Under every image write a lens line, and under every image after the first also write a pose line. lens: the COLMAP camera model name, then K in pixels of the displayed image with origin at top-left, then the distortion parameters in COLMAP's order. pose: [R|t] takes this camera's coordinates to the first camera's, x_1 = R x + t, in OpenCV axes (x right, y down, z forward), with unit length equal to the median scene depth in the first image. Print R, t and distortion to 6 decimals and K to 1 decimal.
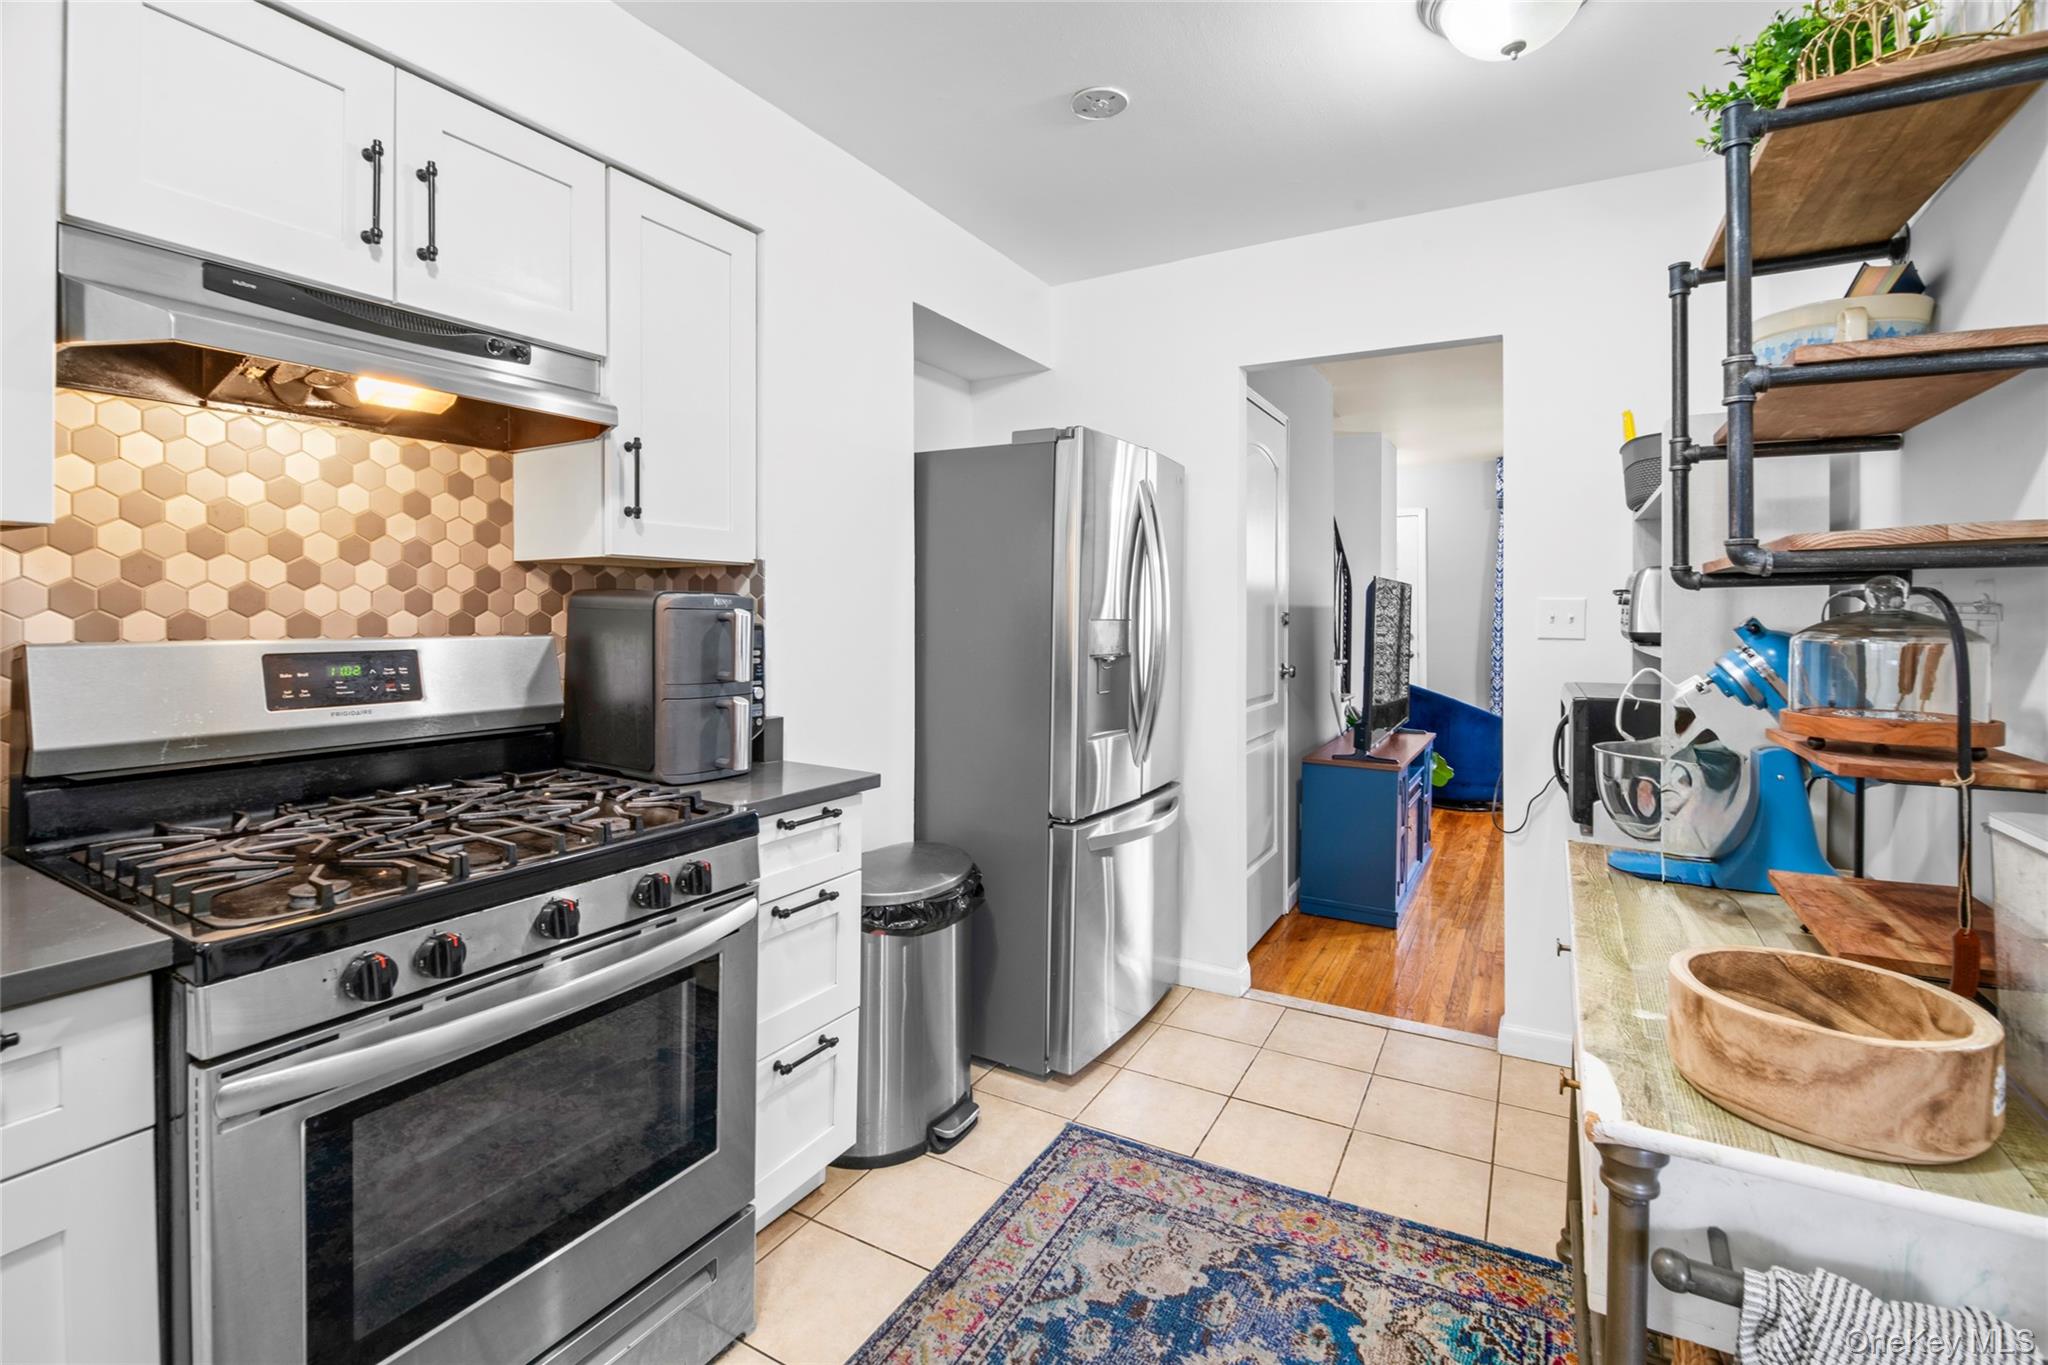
lens RADIAL K [[920.4, 0, 1024.8], [0, 920.4, 551.1], [0, 0, 1]] dist [-0.003312, -0.000767]
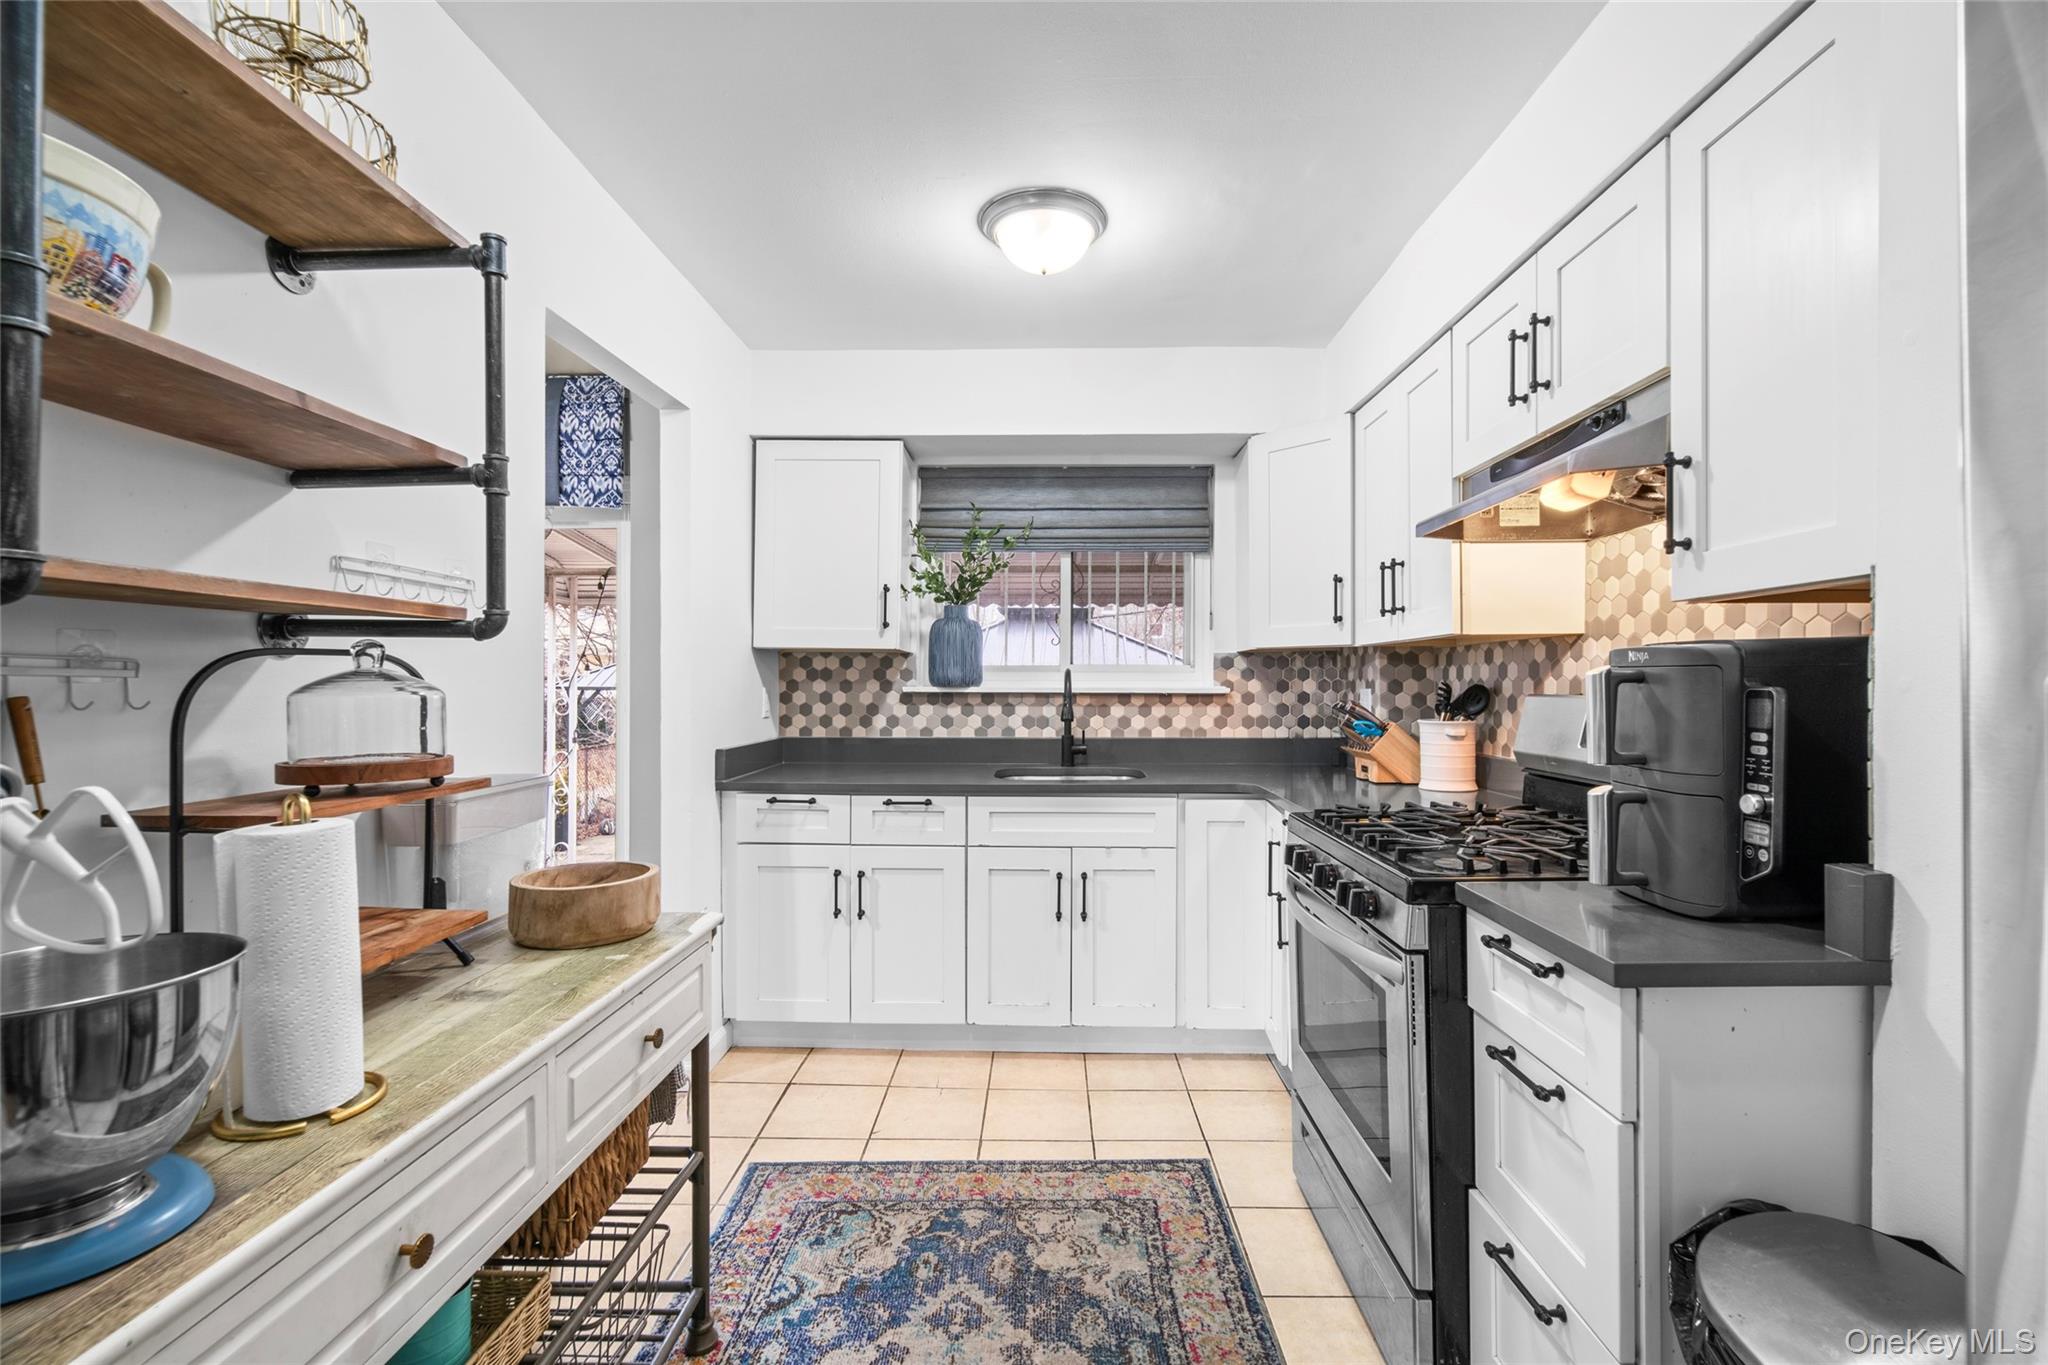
lens RADIAL K [[883.1, 0, 1033.2], [0, 883.1, 705.7], [0, 0, 1]] dist [-0.000261, -0.000007]
pose [[-0.880349, 0.008220, -0.474255, 0.483760], [0.029032, 0.998909, -0.036577, 0.123372], [0.473437, -0.045970, -0.879627, 1.597209]]
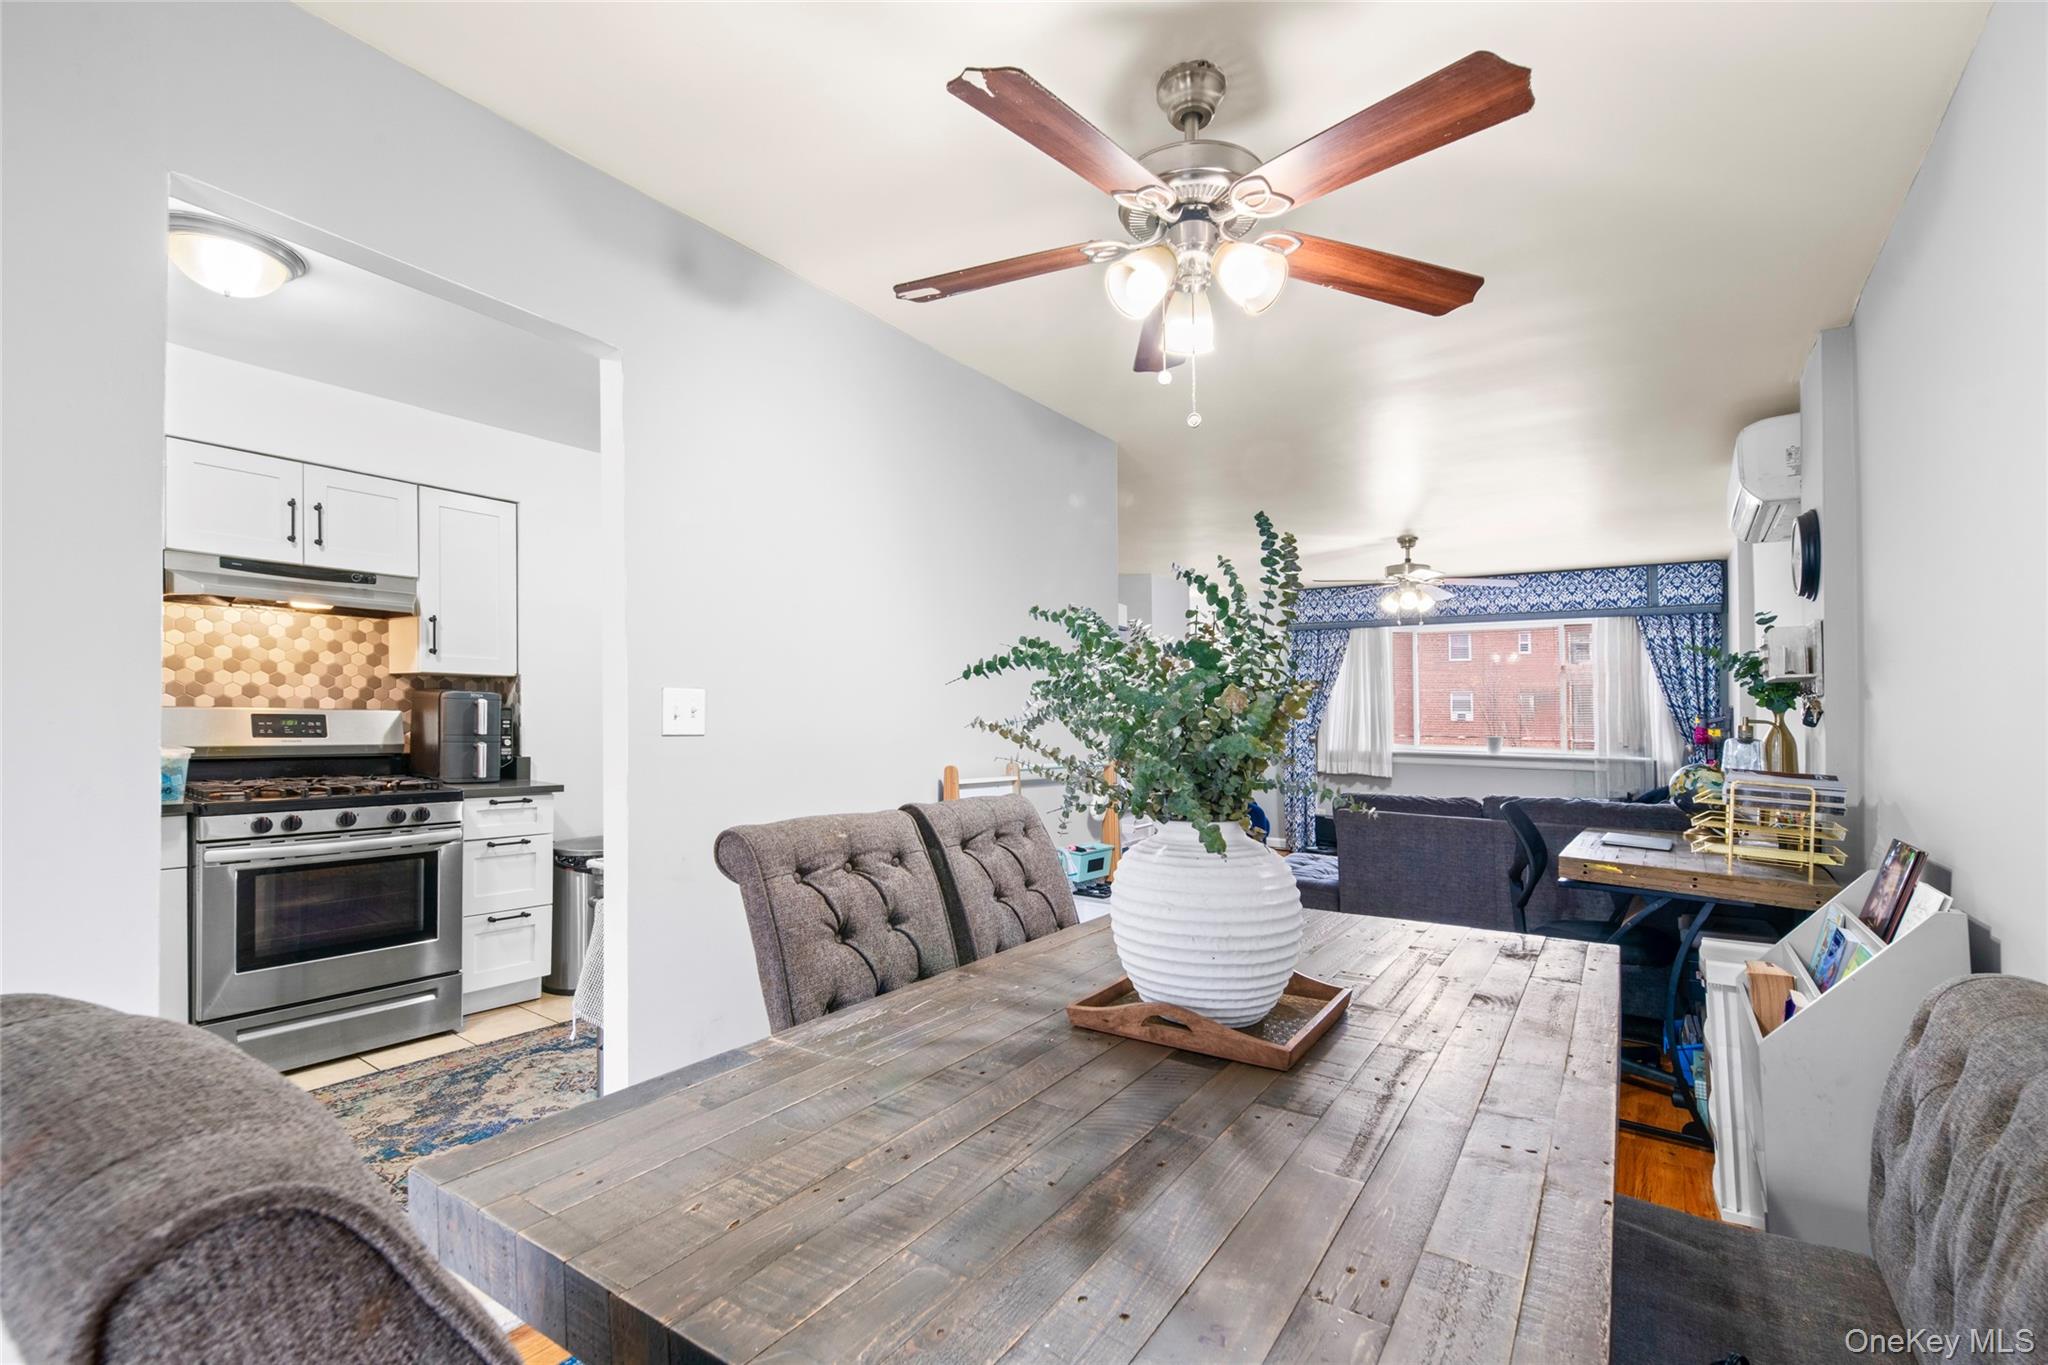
lens RADIAL K [[904.3, 0, 1028.2], [0, 904.3, 662.1], [0, 0, 1]] dist [-0.000775, 0.000063]
pose [[0.995274, 0.012217, -0.096333, 1.219380], [-0.011829, 0.999919, 0.004606, -0.047504], [0.096382, -0.003445, 0.995338, -0.987970]]
